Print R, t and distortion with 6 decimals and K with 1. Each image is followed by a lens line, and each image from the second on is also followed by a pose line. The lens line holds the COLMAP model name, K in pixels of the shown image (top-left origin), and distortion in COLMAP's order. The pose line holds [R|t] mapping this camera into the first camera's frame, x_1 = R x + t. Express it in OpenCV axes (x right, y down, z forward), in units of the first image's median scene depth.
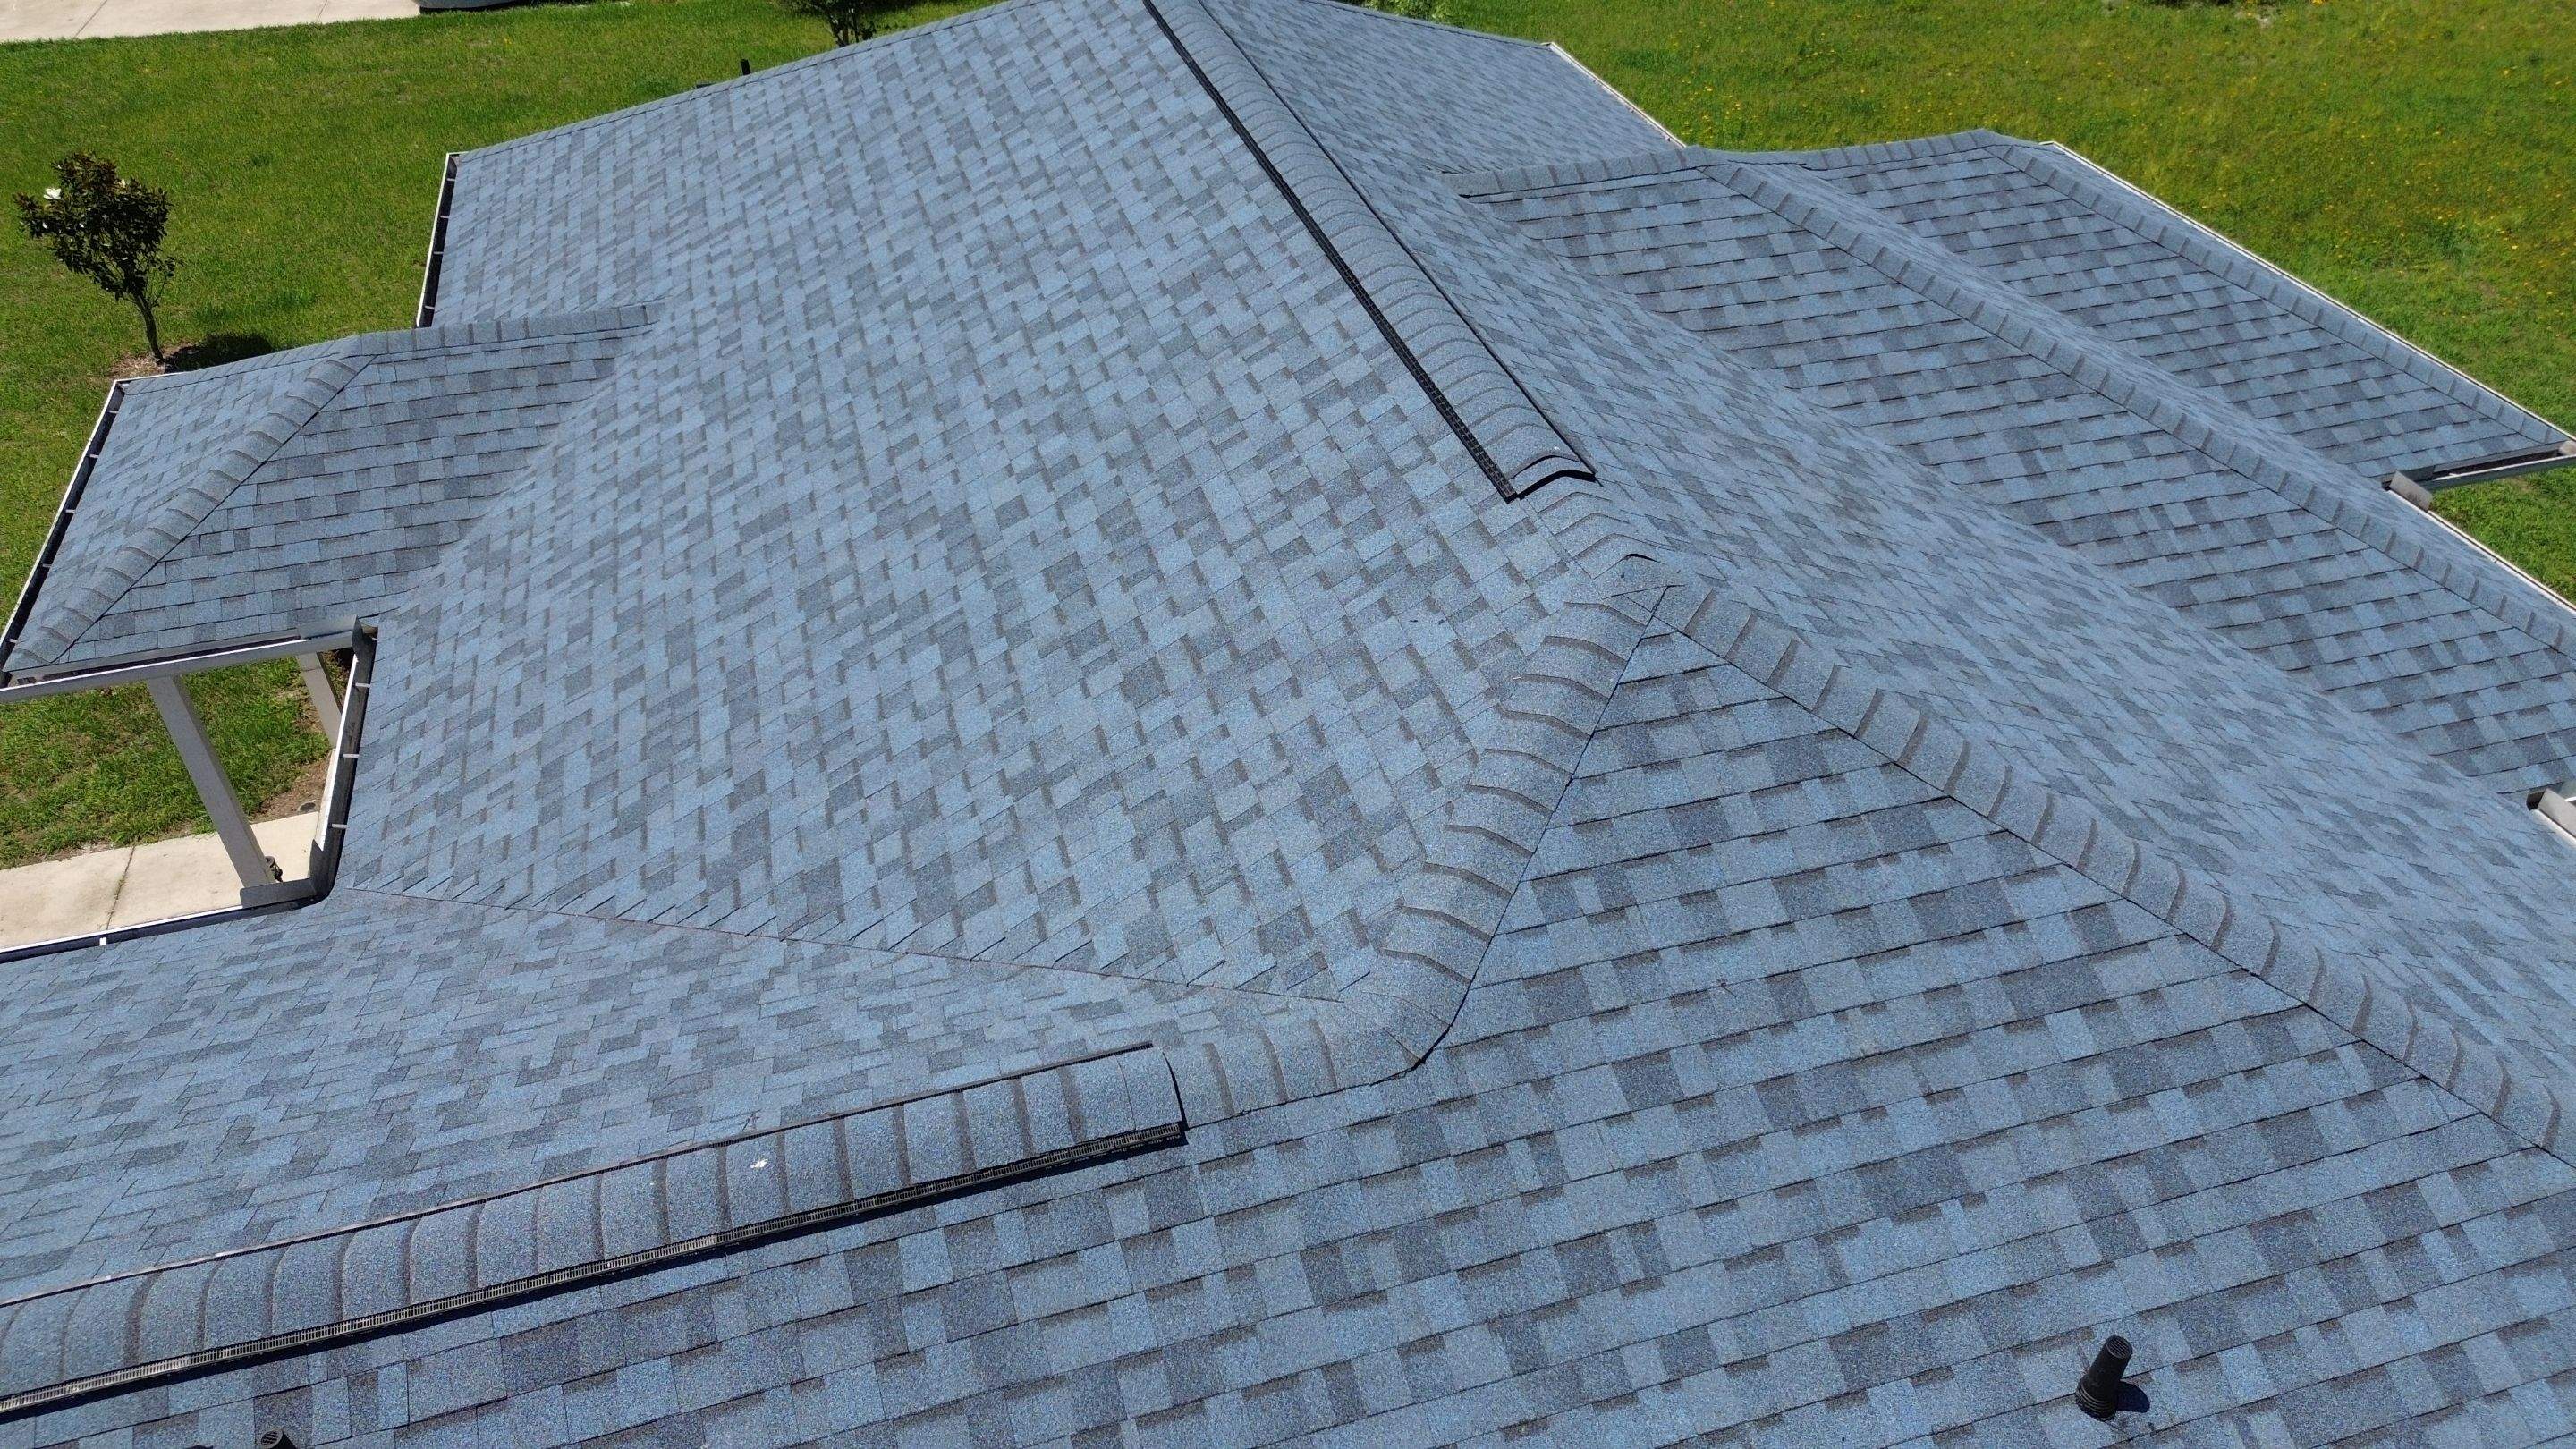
lens RADIAL K [[1831.2, 0, 1298.6], [0, 1831.2, 714.8], [0, 0, 1]] dist [0.062811, -0.058495]
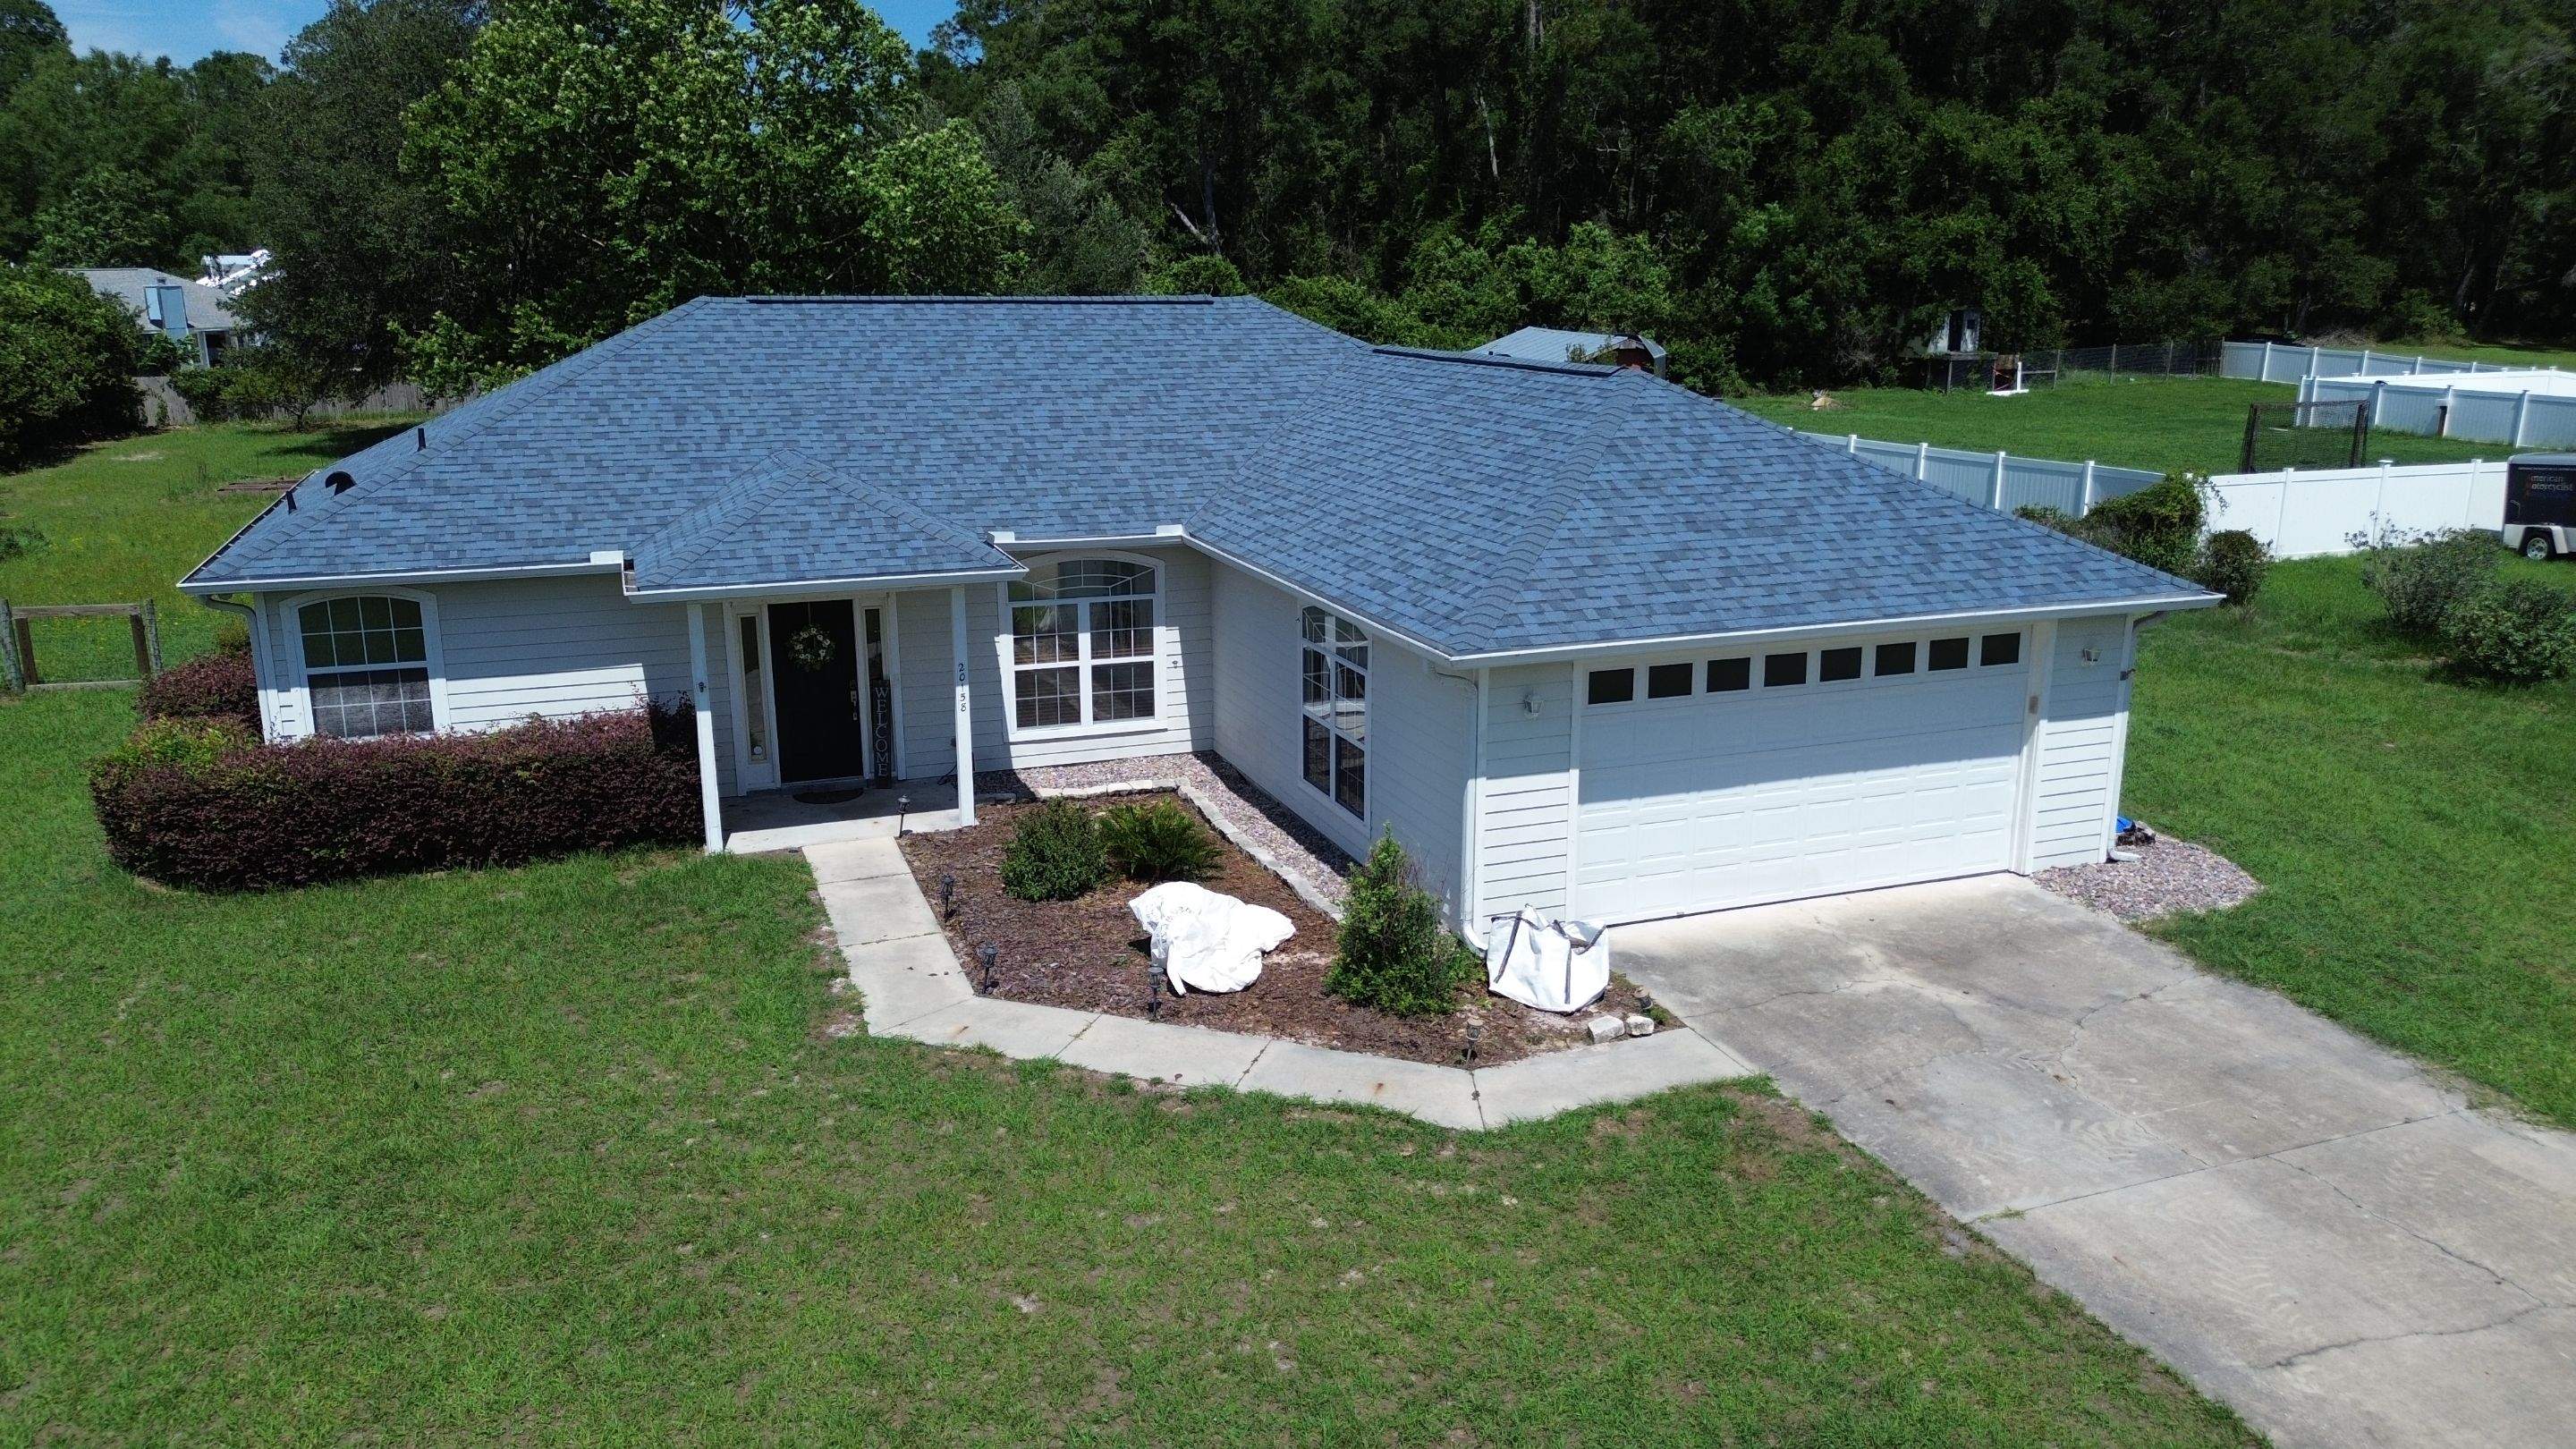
lens RADIAL K [[1831.2, 0, 1286.3], [0, 1831.2, 710.6], [0, 0, 1]] dist [0.062811, -0.058495]
pose [[-0.070159, -0.232737, 0.970006, -2.695686], [0.604252, 0.763785, 0.226962, -0.174421], [-0.793698, 0.602052, 0.087046, 0.746114]]
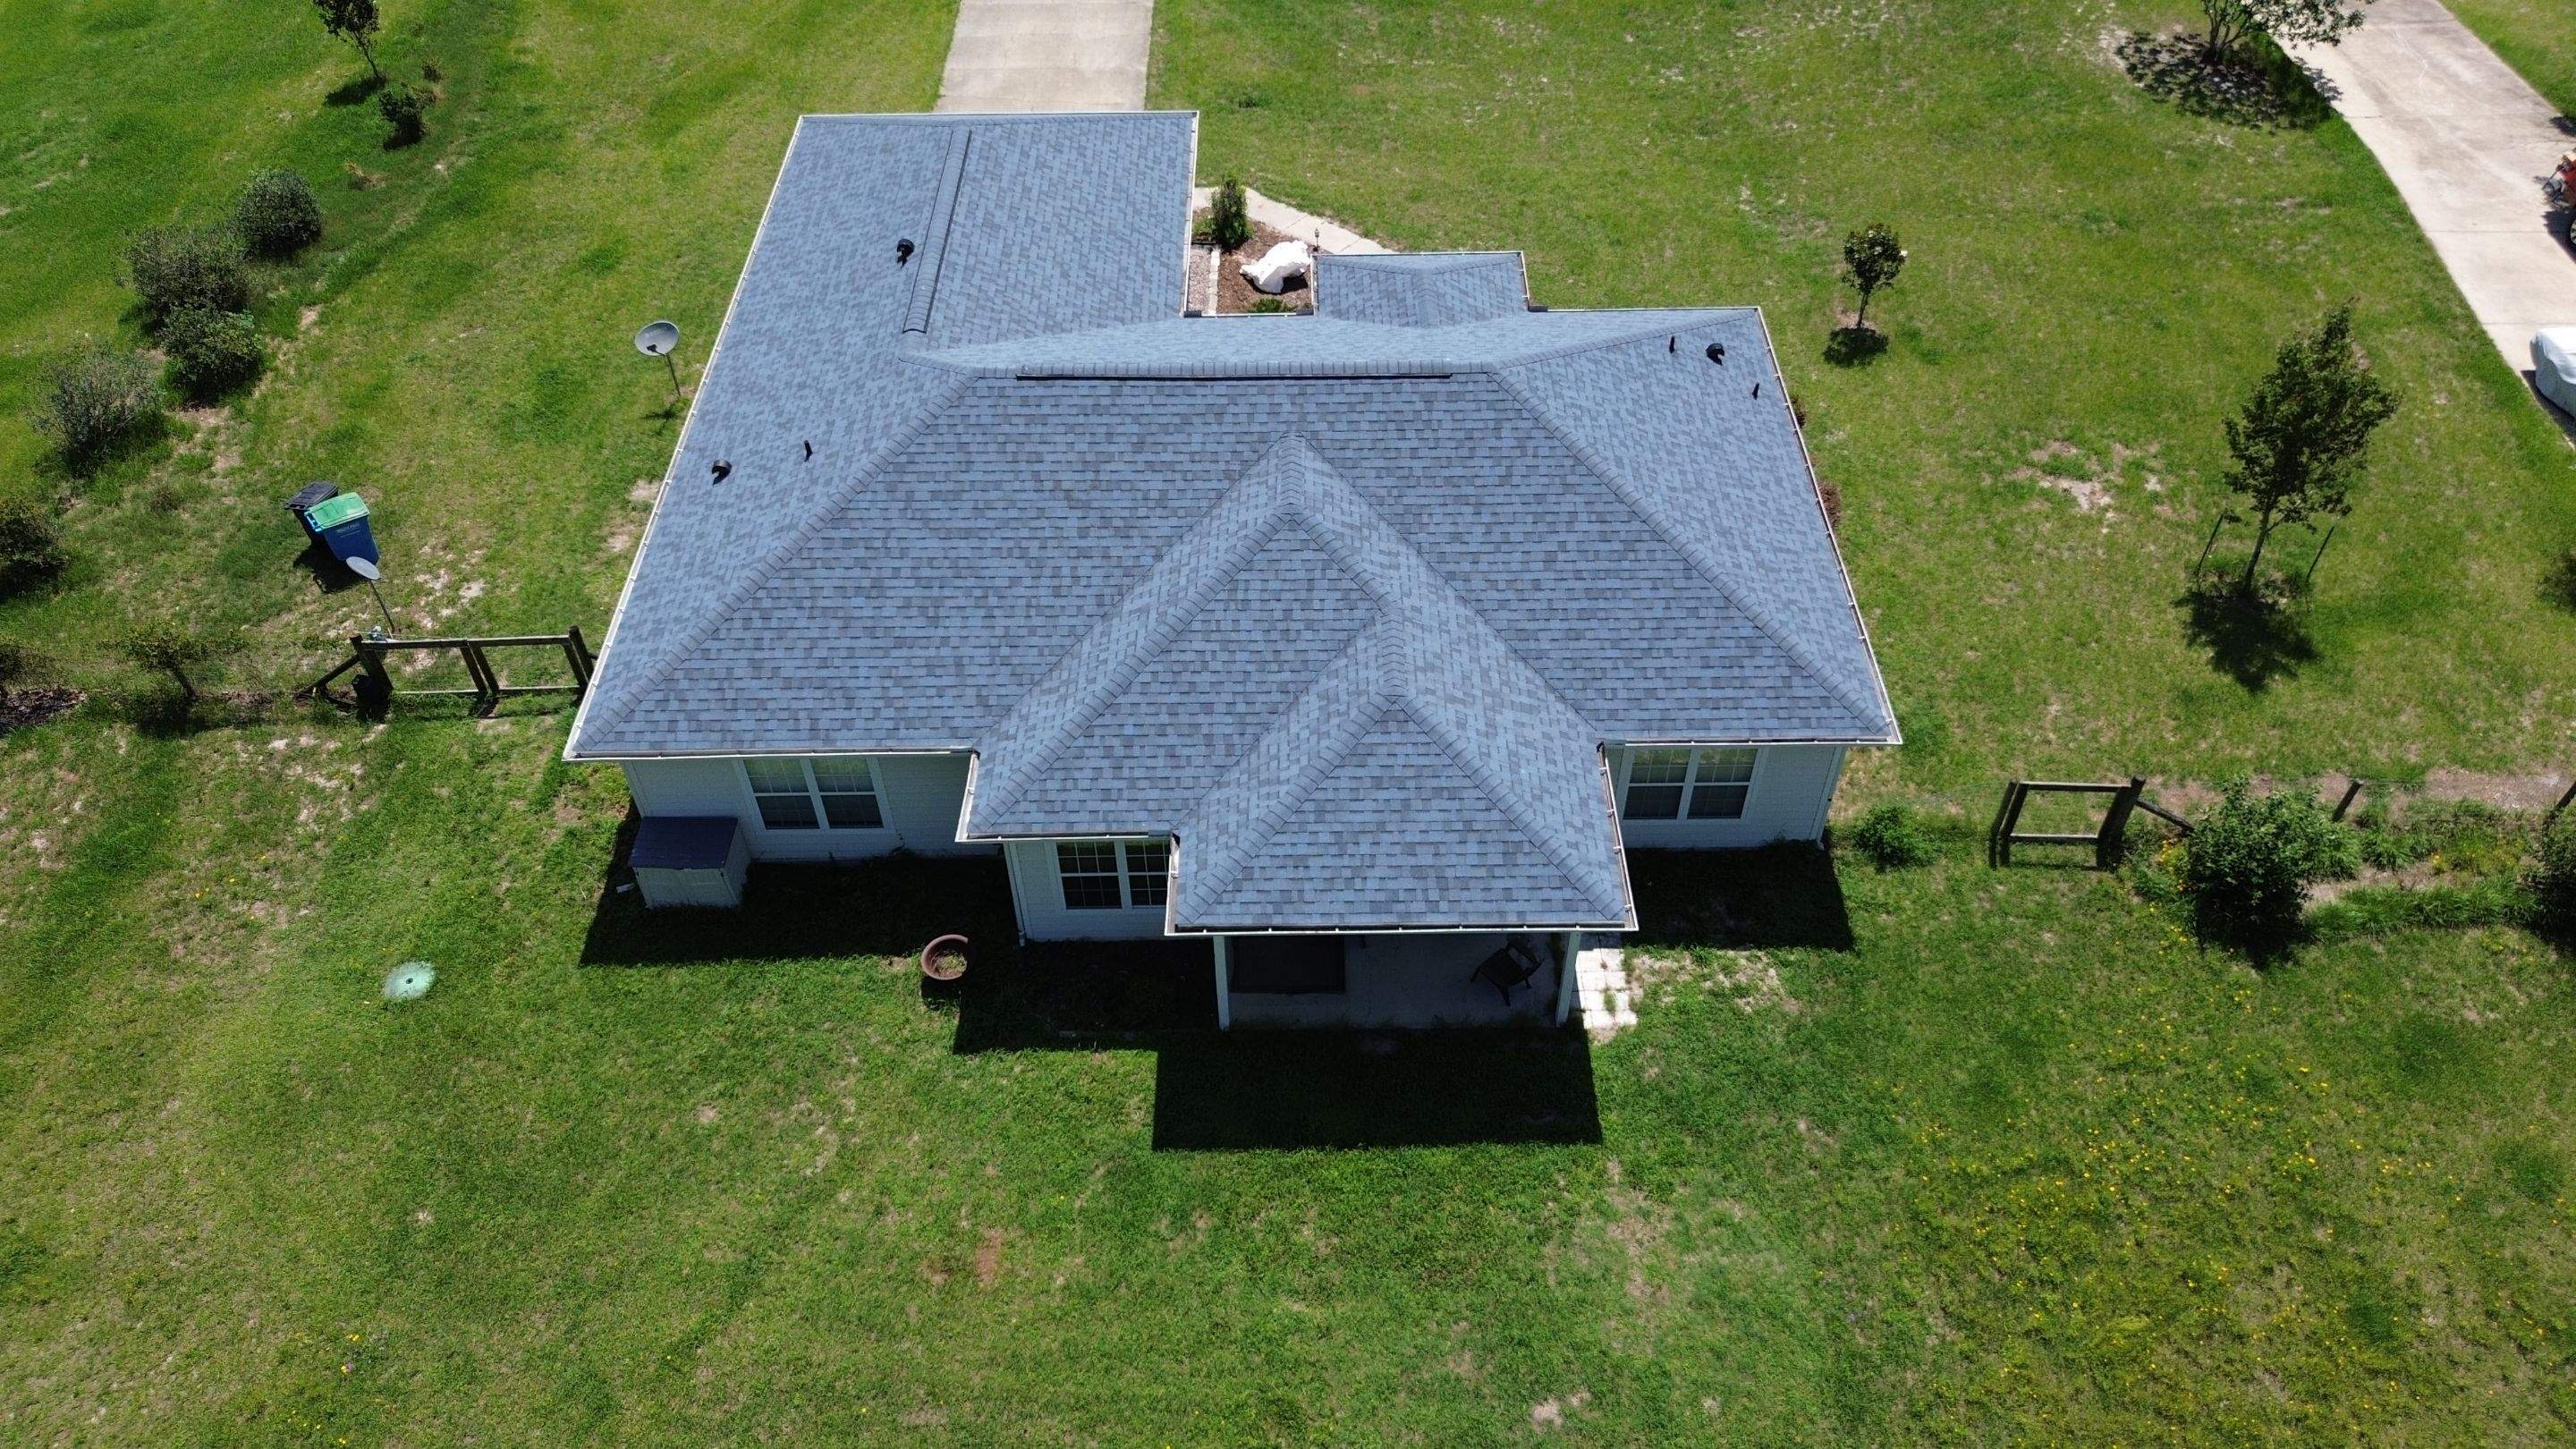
lens RADIAL K [[1831.2, 0, 1306.1], [0, 1831.2, 731.6], [0, 0, 1]] dist [0.062811, -0.058495]
pose [[-0.274366, 0.696291, -0.663252, 2.207787], [-0.576774, 0.432728, 0.692877, -2.032957], [0.769451, 0.572648, 0.282876, 0.566989]]
